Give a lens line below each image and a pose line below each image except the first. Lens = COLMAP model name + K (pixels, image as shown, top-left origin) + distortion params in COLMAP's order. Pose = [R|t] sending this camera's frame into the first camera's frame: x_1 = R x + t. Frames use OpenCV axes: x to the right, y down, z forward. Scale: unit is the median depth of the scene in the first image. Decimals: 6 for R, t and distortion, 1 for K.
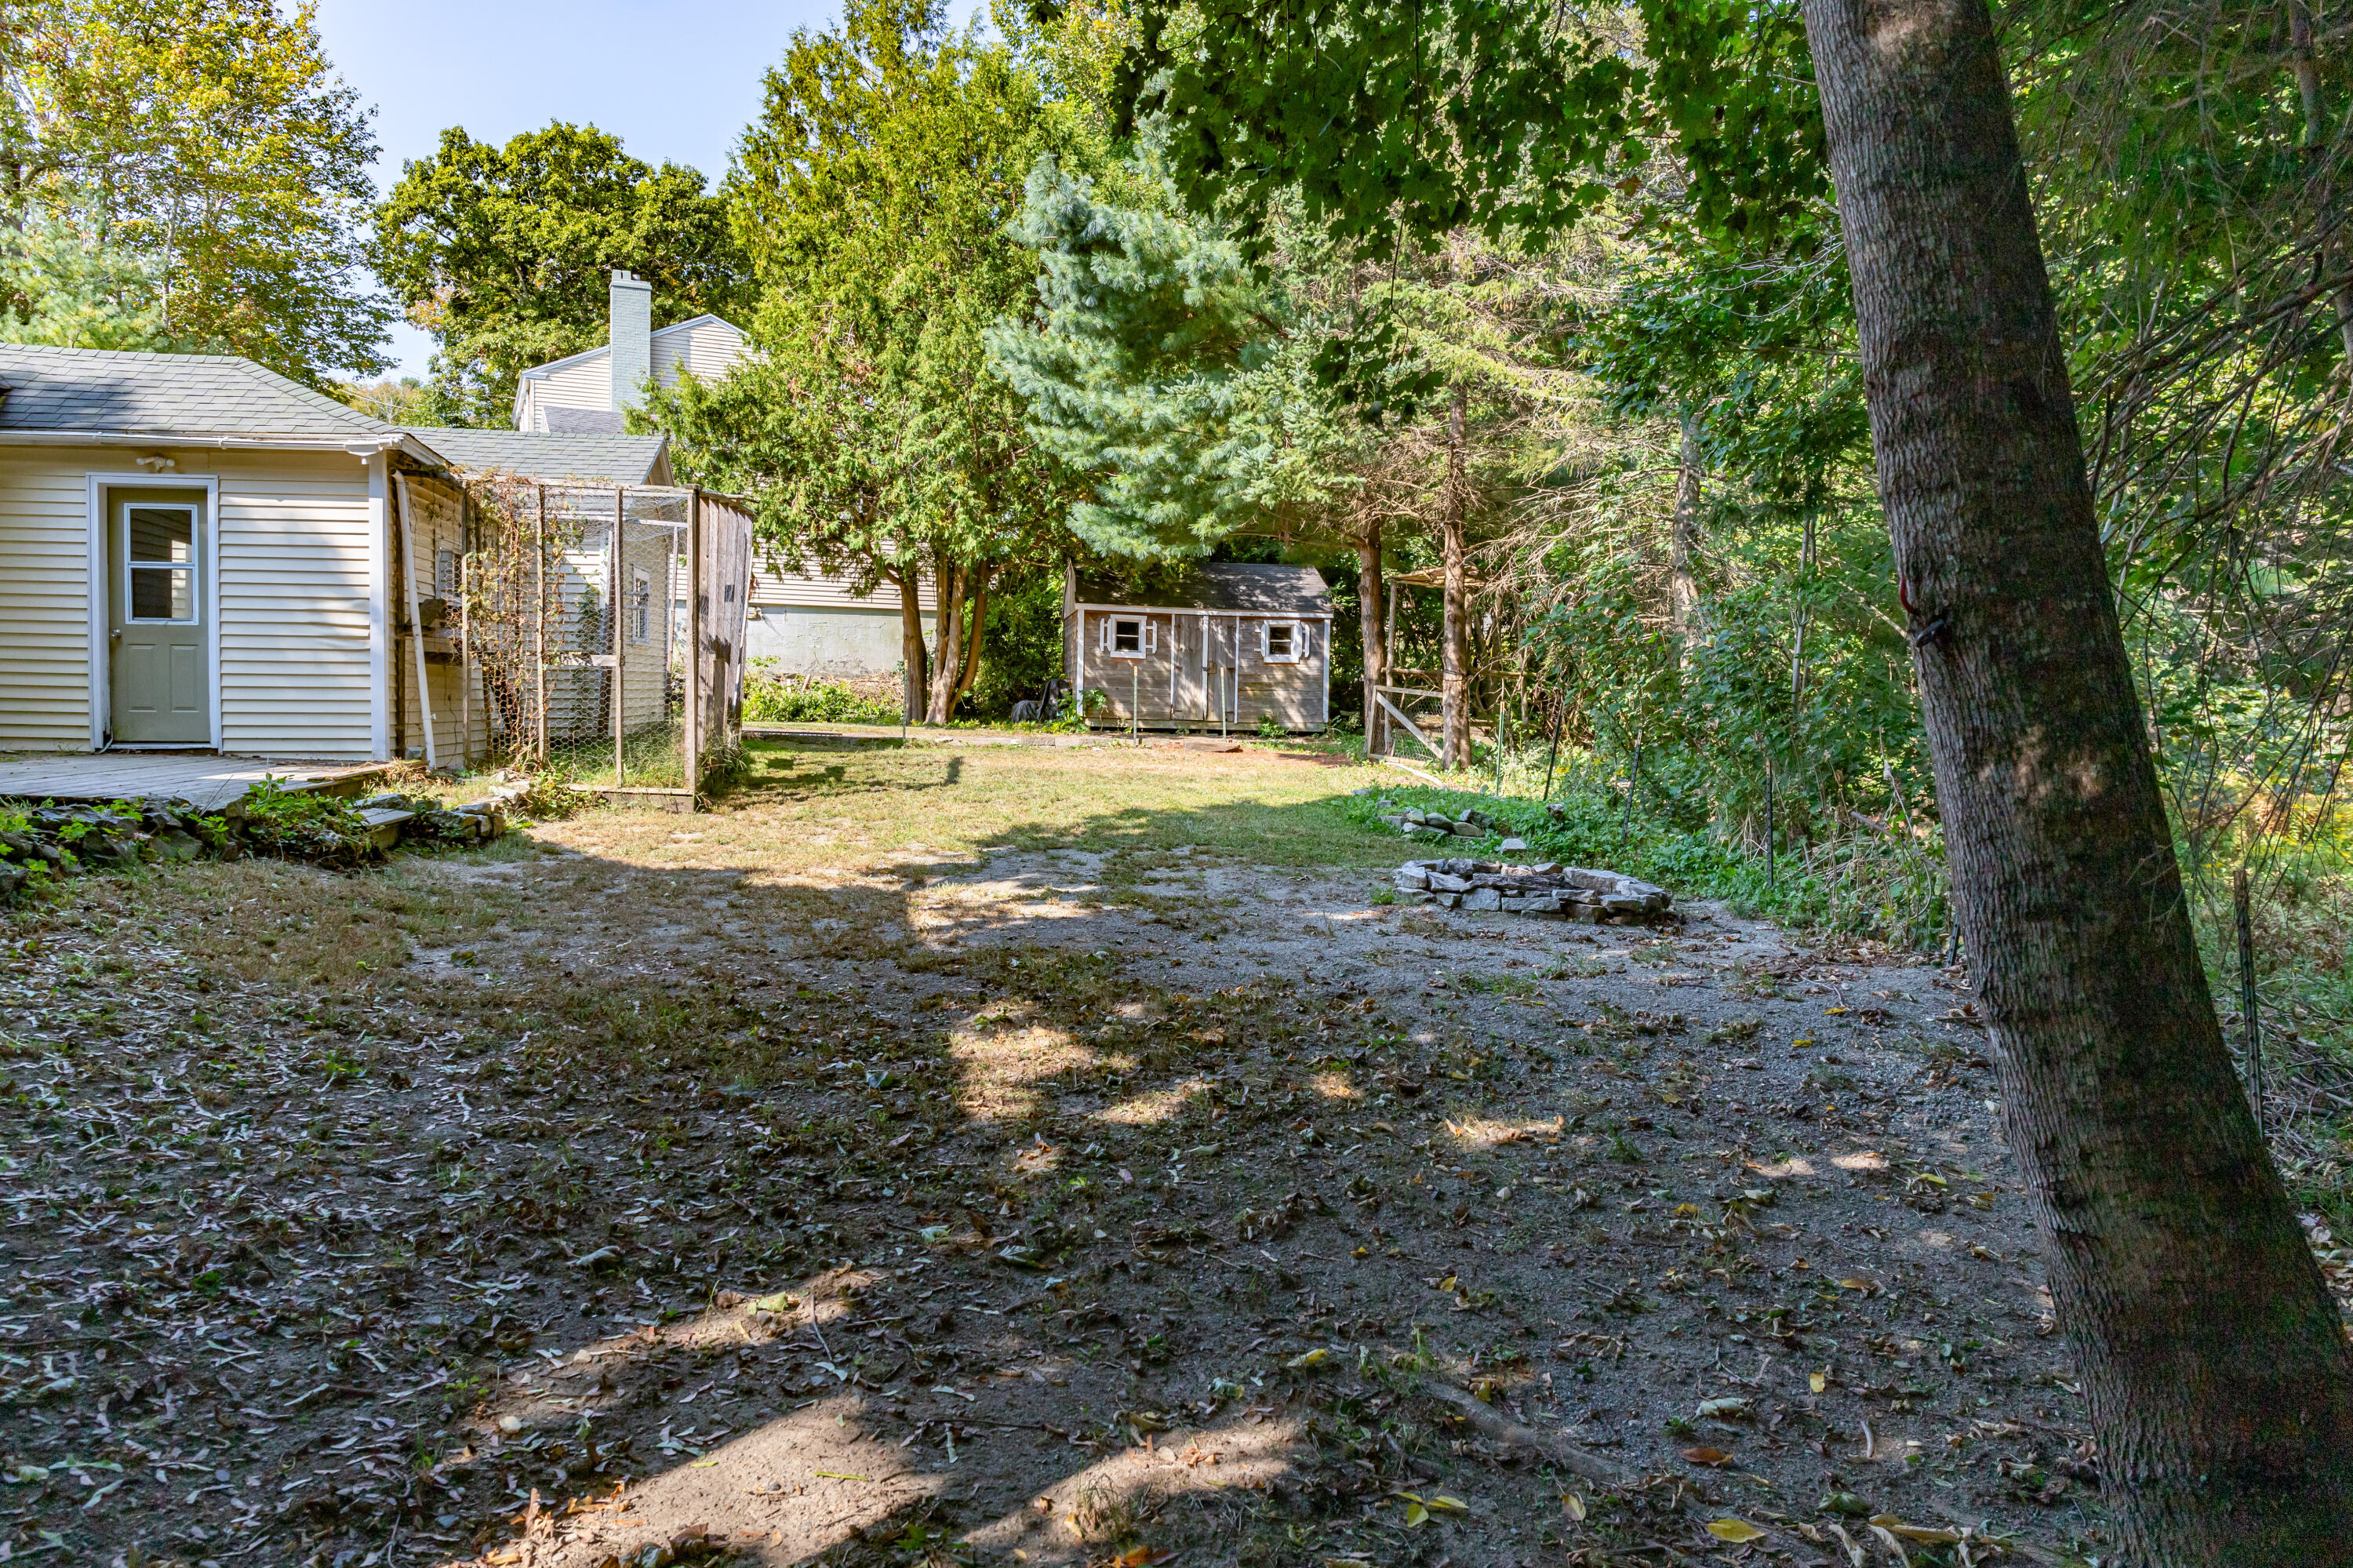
lens RADIAL K [[1604.8, 0, 1193.5], [0, 1604.8, 787.4], [0, 0, 1]] dist [-0.015208, -0.014659]
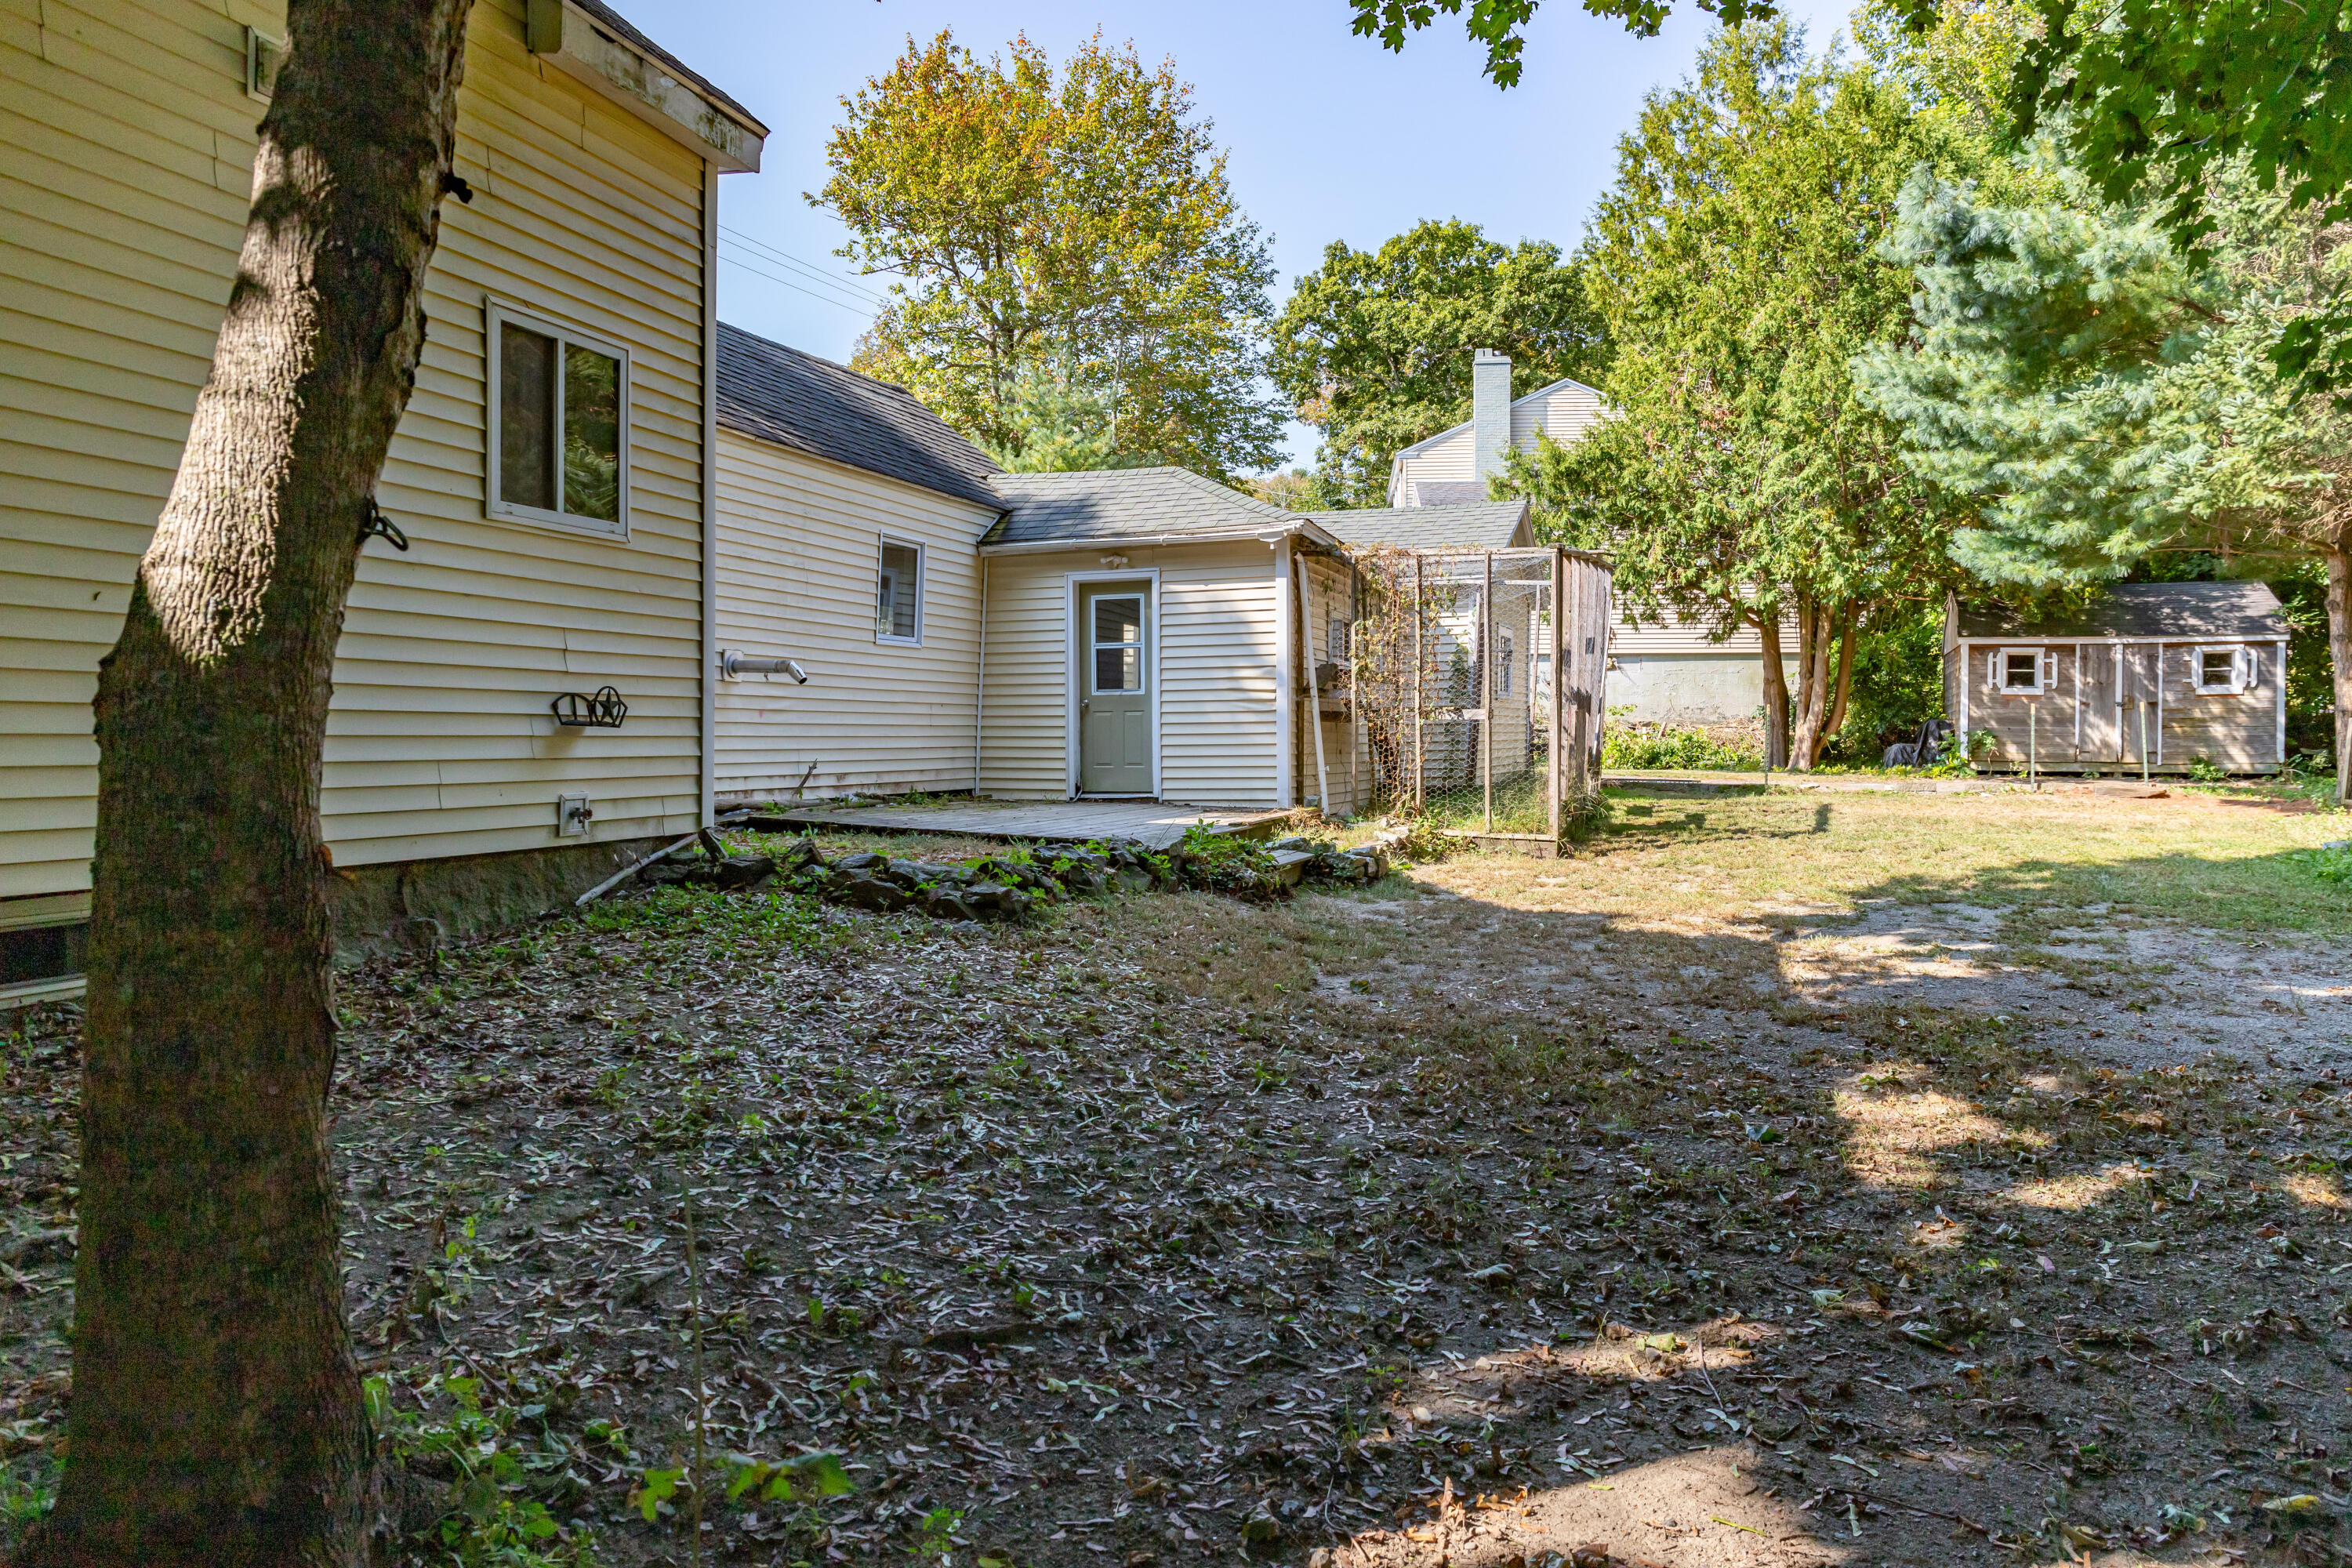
lens RADIAL K [[1604.1, 0, 1151.8], [0, 1604.1, 781.7], [0, 0, 1]] dist [-0.015208, -0.014659]
pose [[0.867386, -0.008239, -0.497567, -0.021660], [-0.008122, 0.999495, -0.030708, 0.000336], [0.497569, 0.030677, 0.866882, -0.030594]]
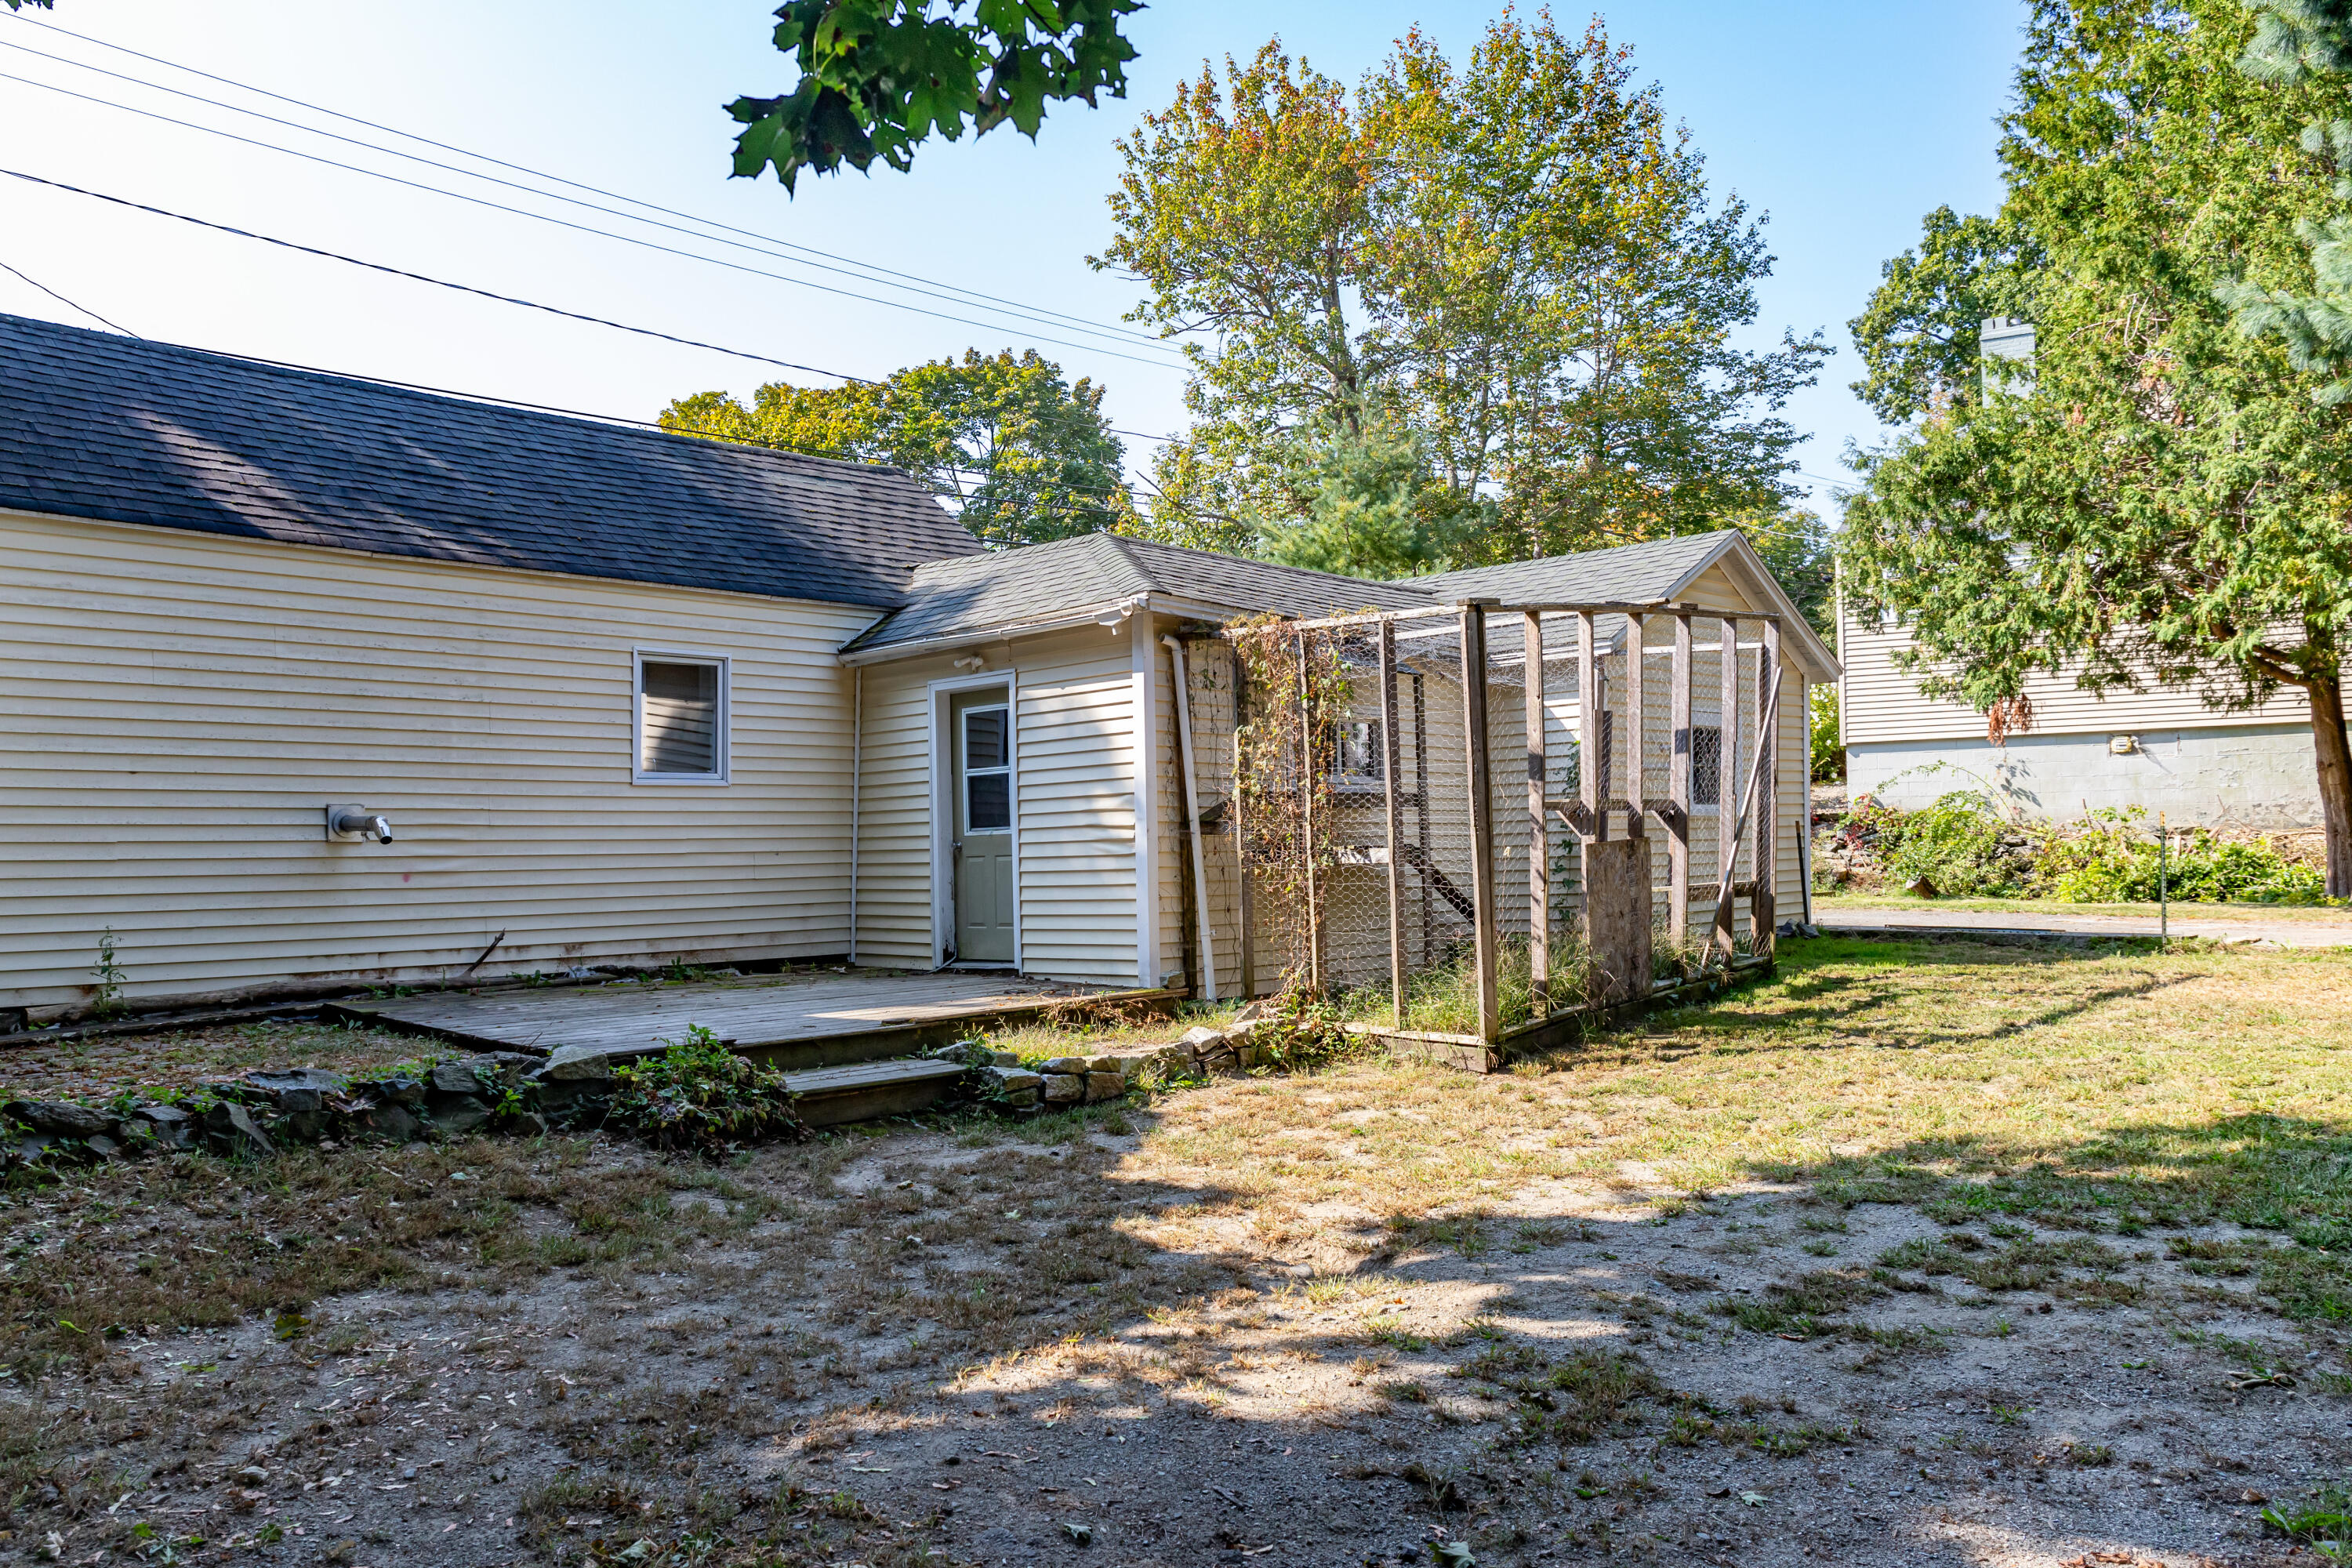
lens RADIAL K [[1749.8, 0, 1133.5], [0, 1749.8, 850.3], [0, 0, 1]] dist [-0.010959, -0.009908]
pose [[0.573569, -0.034413, -0.818434, 0.207258], [-0.012559, 0.998630, -0.050791, -0.037155], [0.819061, 0.039411, 0.572351, 0.424442]]
